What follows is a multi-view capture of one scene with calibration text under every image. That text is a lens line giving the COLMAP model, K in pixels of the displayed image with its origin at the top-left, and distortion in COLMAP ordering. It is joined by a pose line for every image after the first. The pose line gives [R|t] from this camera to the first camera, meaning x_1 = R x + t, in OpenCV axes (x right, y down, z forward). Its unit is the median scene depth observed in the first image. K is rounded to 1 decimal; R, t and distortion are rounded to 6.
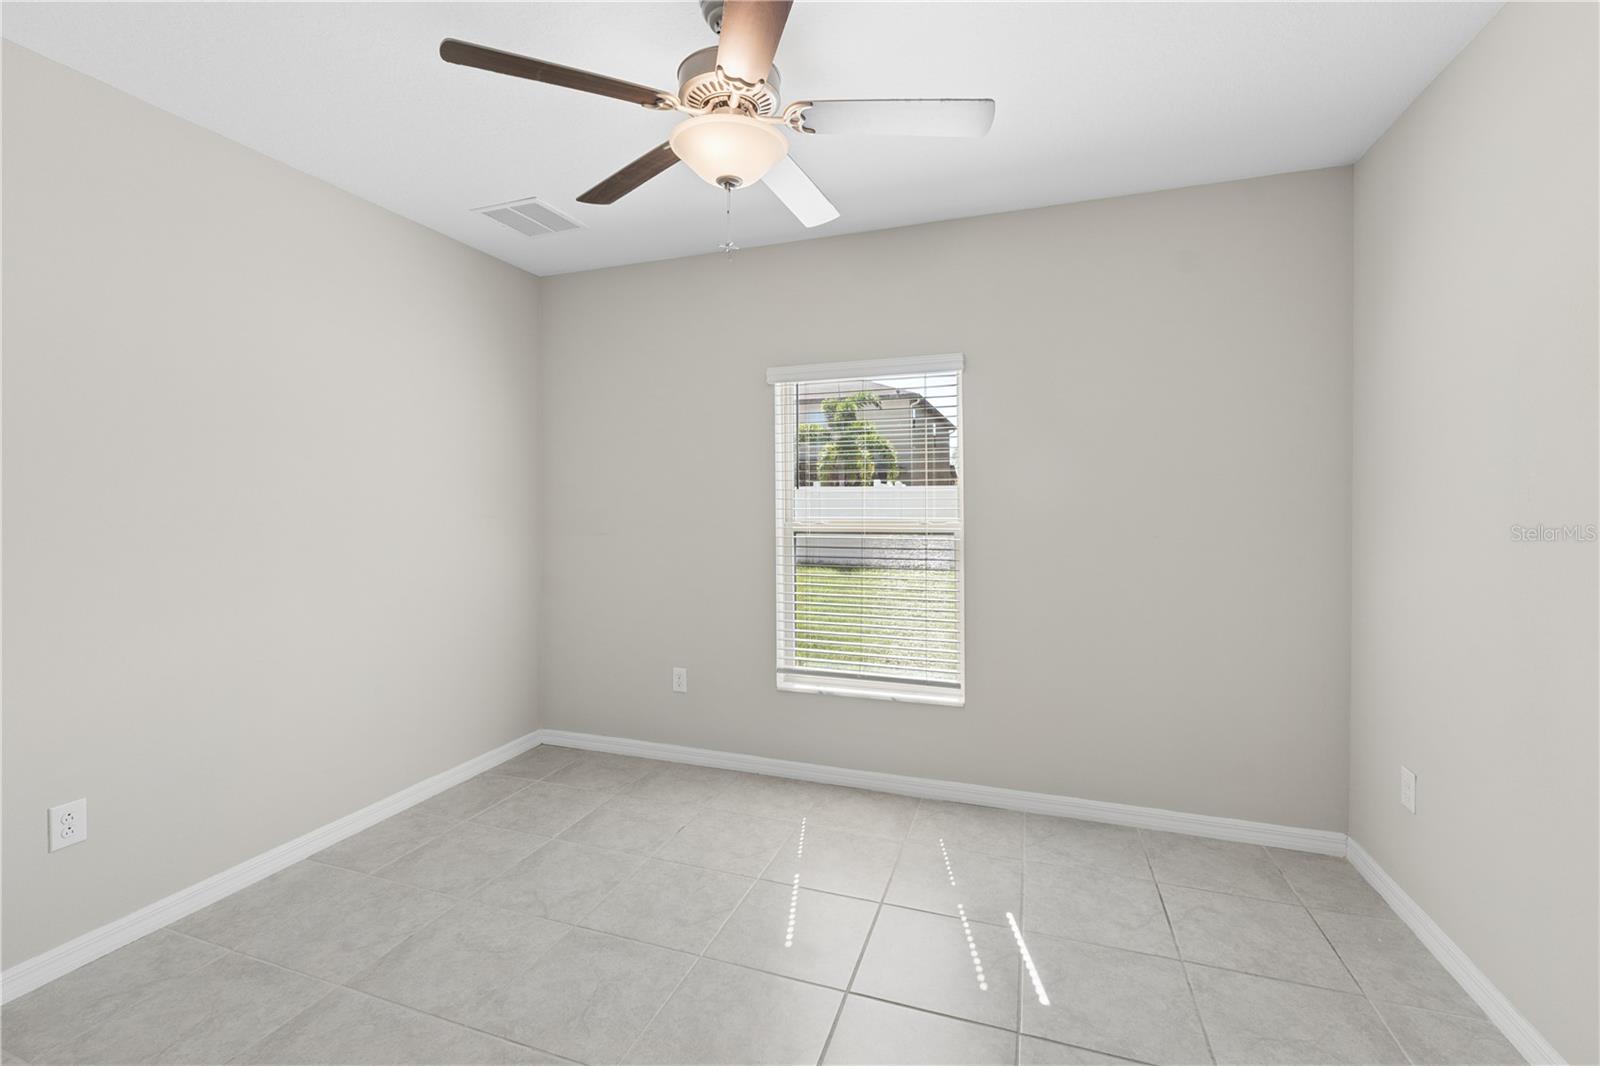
lens RADIAL K [[673.7, 0, 794.6], [0, 673.7, 521.1], [0, 0, 1]] dist [-0.006820, -0.000091]
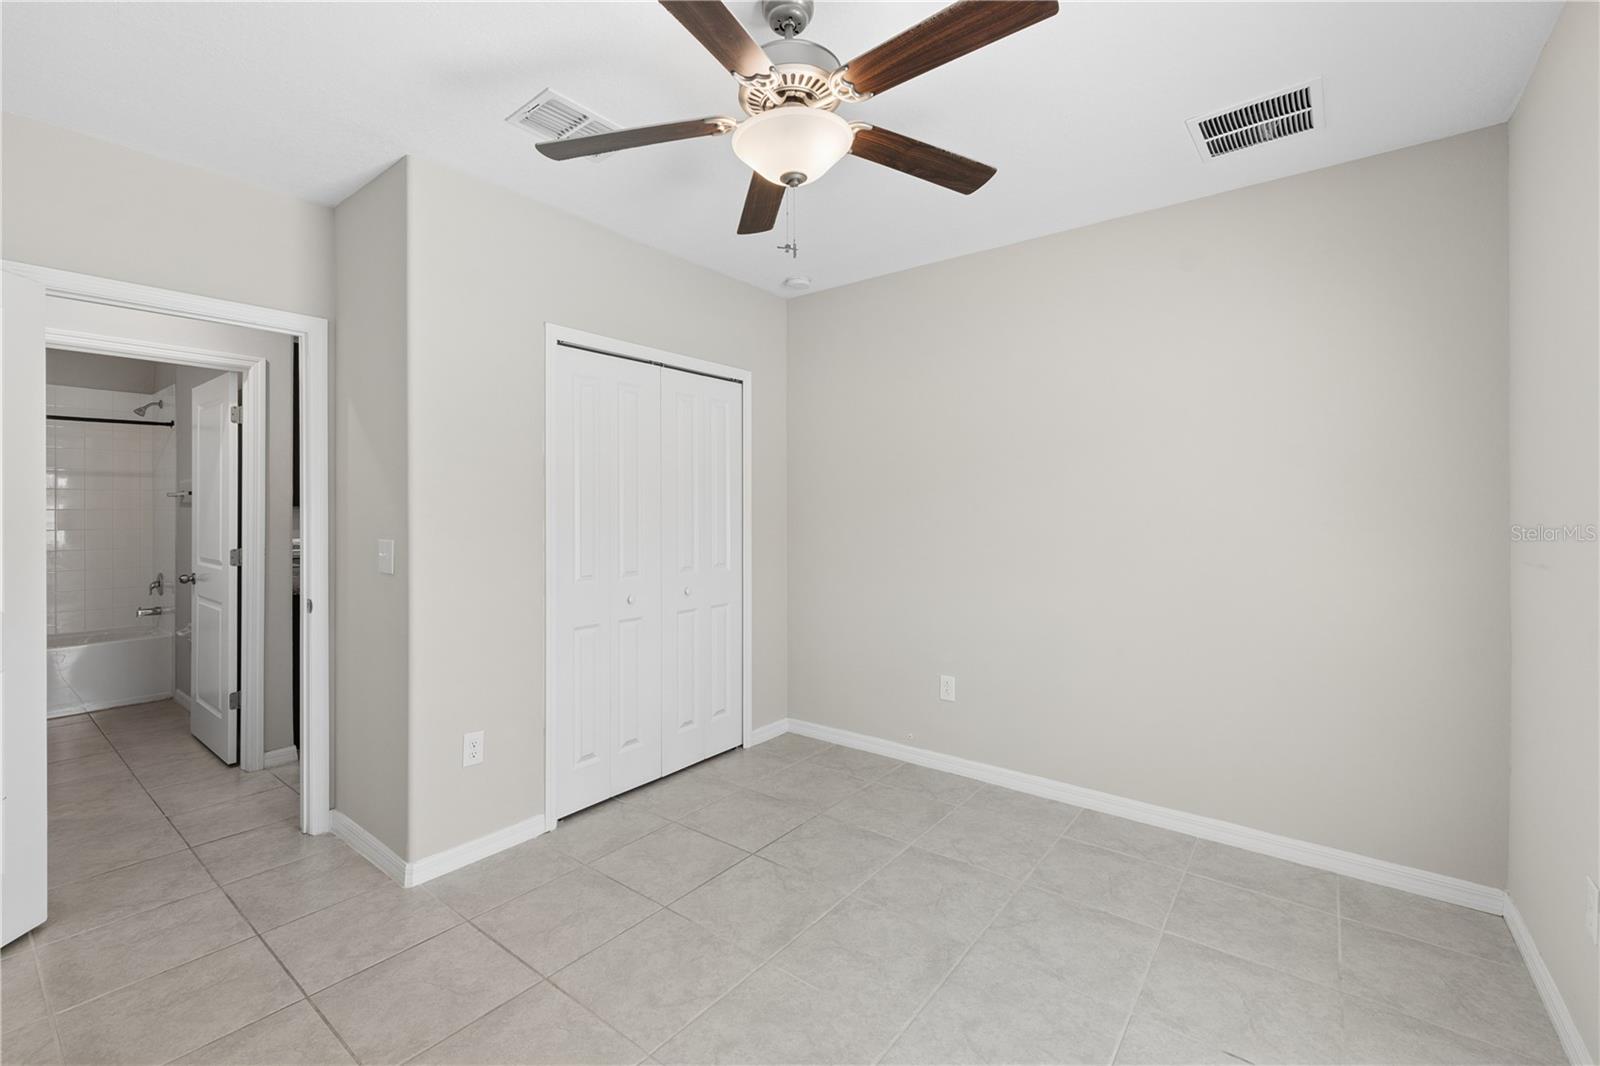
lens RADIAL K [[673.7, 0, 791.0], [0, 673.7, 526.3], [0, 0, 1]] dist [-0.006820, -0.000091]
pose [[-0.322061, 0.020999, -0.946486, 0.487924], [-0.025359, 0.999204, 0.030798, -0.015218], [0.946379, 0.033920, -0.321272, 0.778305]]
